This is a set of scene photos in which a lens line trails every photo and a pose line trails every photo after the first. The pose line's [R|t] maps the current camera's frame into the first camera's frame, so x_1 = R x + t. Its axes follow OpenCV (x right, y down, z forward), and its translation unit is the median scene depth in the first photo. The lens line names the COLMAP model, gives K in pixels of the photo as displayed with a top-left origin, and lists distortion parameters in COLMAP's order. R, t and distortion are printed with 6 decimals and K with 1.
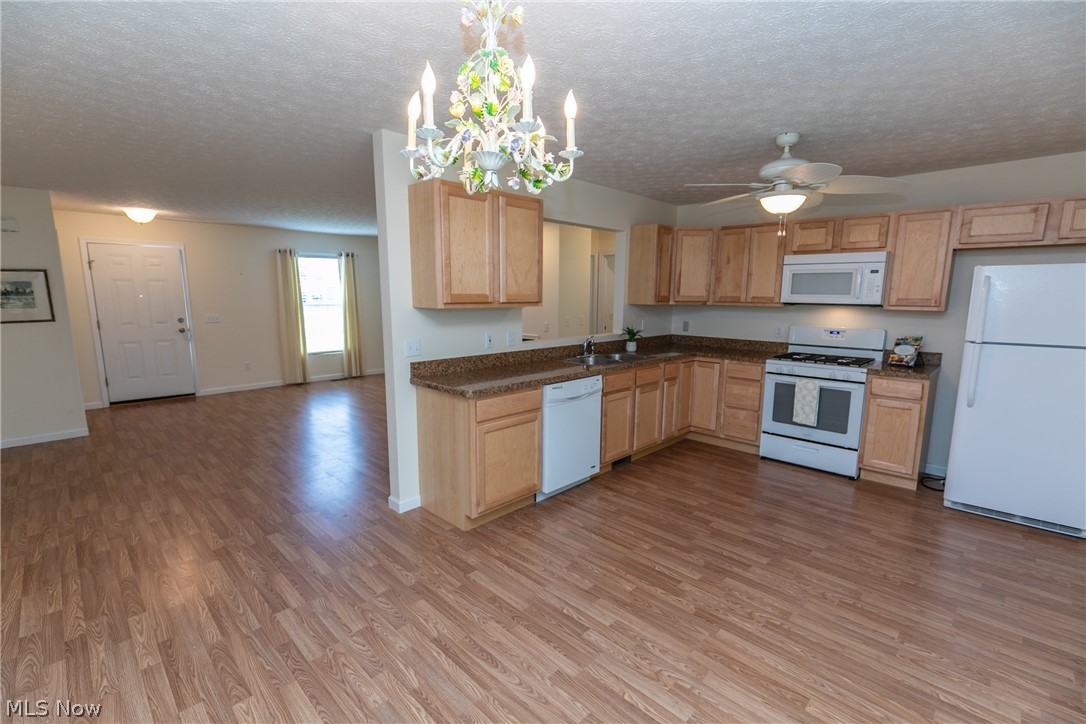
lens RADIAL K [[482.0, 0, 538.3], [0, 482.0, 368.5], [0, 0, 1]] dist [0.009773, -0.000054]
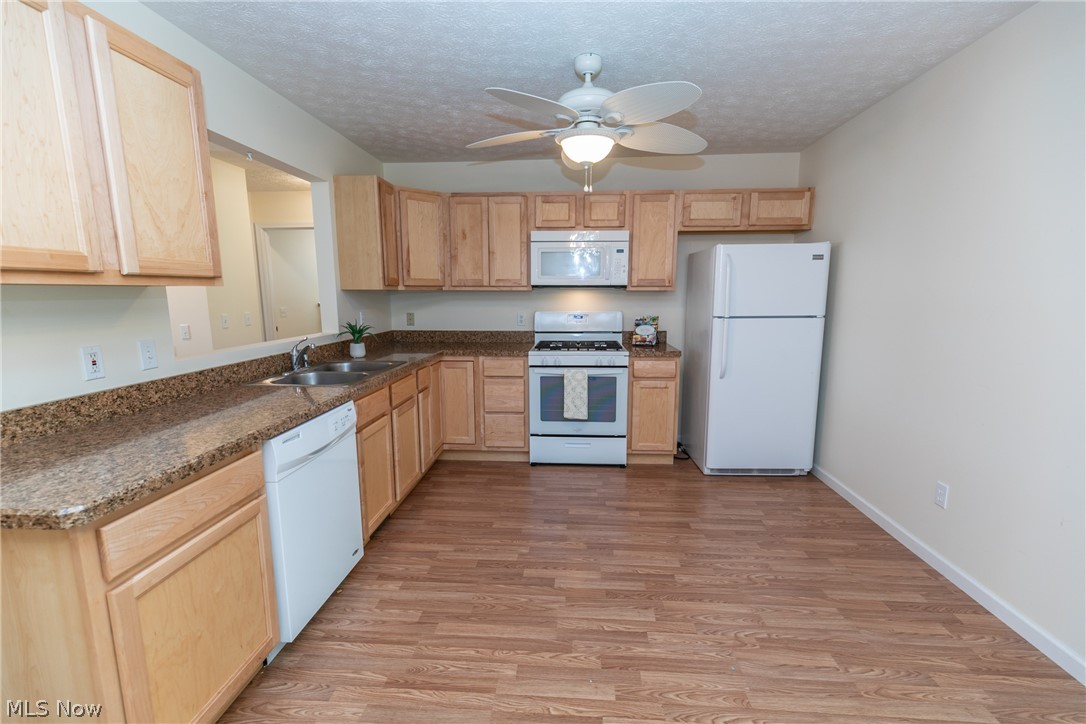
lens RADIAL K [[482.0, 0, 538.3], [0, 482.0, 368.5], [0, 0, 1]] dist [0.009773, -0.000054]
pose [[0.759932, -0.111214, 0.640417, -0.072487], [0.108625, 0.993128, 0.043568, -0.025906], [-0.640862, 0.036456, 0.766790, 0.363640]]
